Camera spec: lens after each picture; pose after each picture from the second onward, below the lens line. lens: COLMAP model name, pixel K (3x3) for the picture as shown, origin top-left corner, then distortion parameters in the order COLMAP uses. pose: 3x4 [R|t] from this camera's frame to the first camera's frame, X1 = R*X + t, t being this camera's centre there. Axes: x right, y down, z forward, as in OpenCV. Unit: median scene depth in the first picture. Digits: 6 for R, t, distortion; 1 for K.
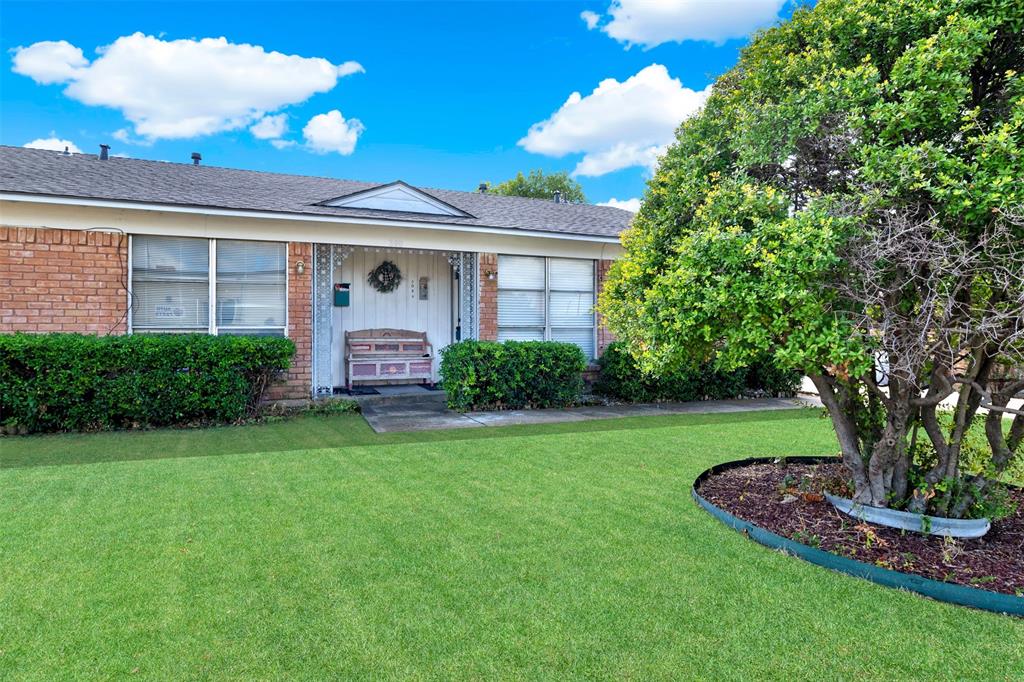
lens RADIAL K [[557.4, 0, 512.0], [0, 557.4, 341.0], [0, 0, 1]] dist [0.000321, 0.000059]
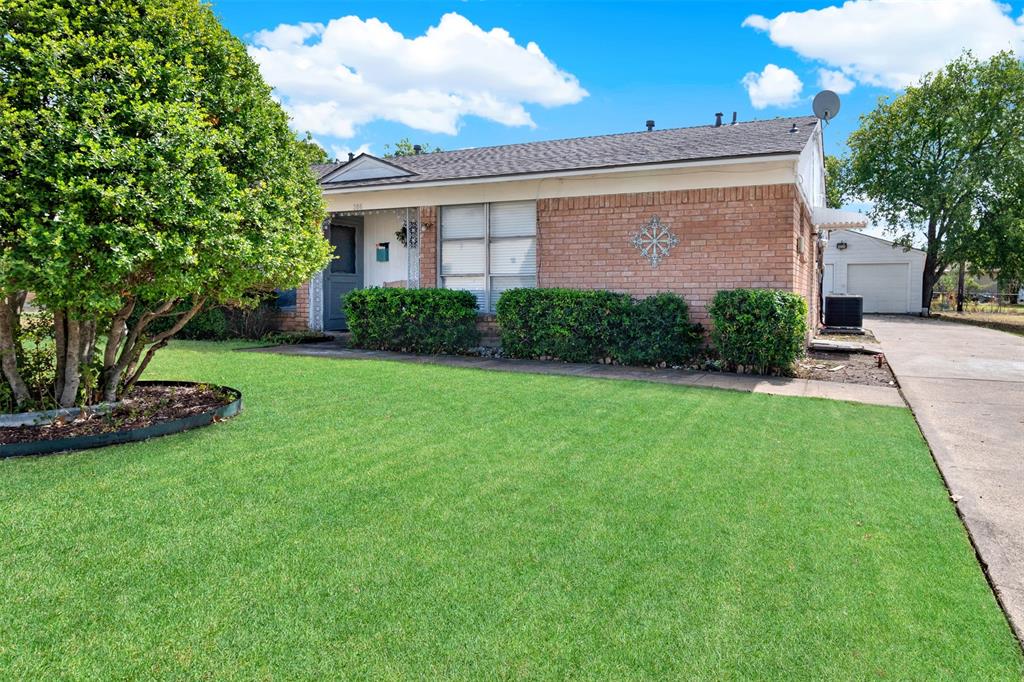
lens RADIAL K [[557.4, 0, 512.0], [0, 557.4, 341.0], [0, 0, 1]] dist [0.000321, 0.000059]
pose [[0.701850, 0.064640, -0.709386, 0.847667], [-0.009445, 0.996631, 0.081469, 0.010615], [0.712262, -0.050479, 0.700096, 0.359612]]
